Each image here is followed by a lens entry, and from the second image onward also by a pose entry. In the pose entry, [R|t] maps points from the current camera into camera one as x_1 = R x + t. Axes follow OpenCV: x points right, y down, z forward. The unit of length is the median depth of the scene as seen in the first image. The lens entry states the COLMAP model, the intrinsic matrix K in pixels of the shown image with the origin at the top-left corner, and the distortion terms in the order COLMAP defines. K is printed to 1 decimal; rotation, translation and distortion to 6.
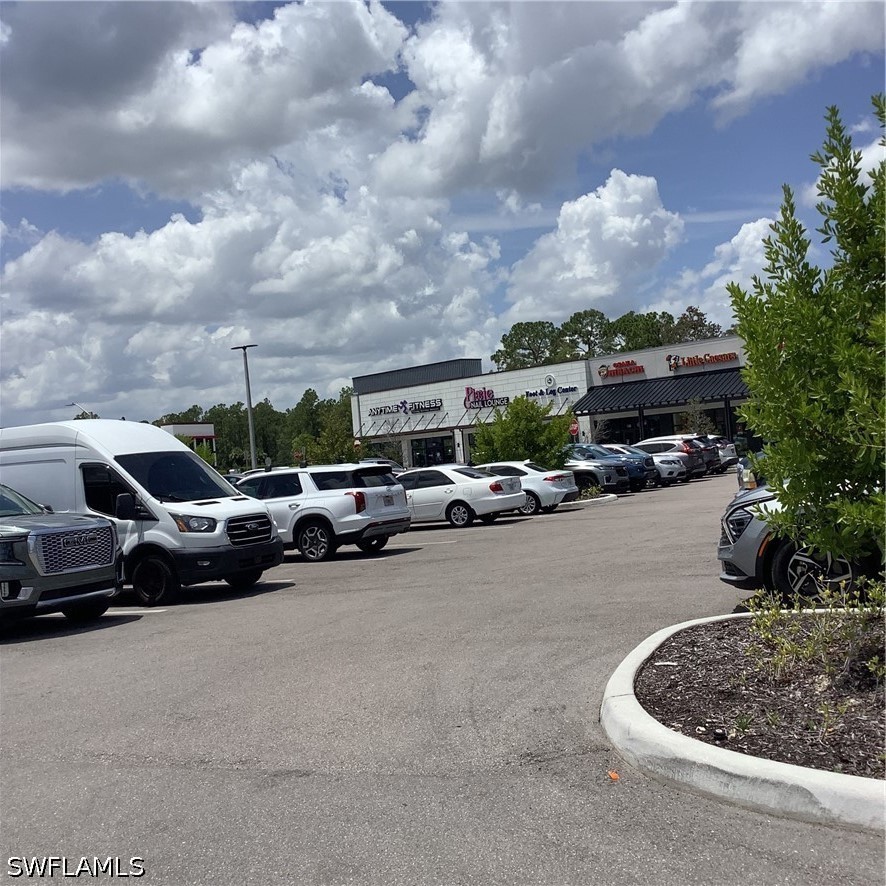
lens RADIAL K [[1021.3, 0, 443.0], [0, 1021.3, 443.0], [0, 0, 1]] dist [0.011465, 0.014954]
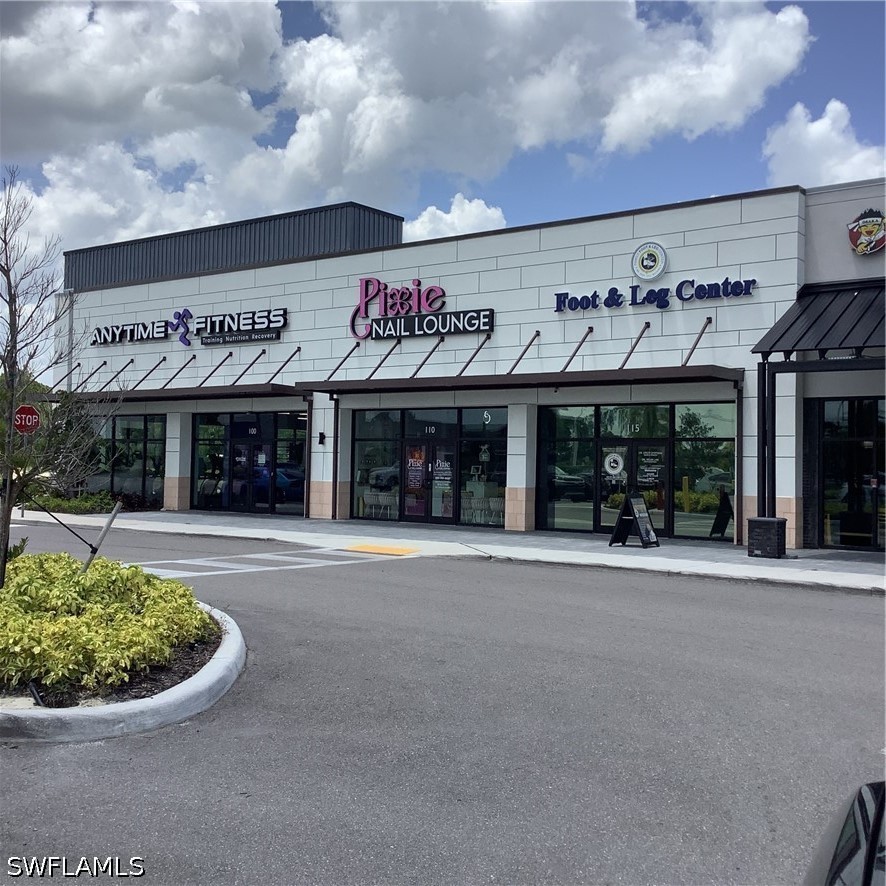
lens RADIAL K [[1021.3, 0, 443.0], [0, 1021.3, 443.0], [0, 0, 1]] dist [0.011465, 0.014954]
pose [[0.979113, 0.116862, 0.166378, -0.002072], [-0.111637, 0.992925, -0.040449, 0.012679], [-0.169928, 0.021030, 0.985232, 0.650032]]
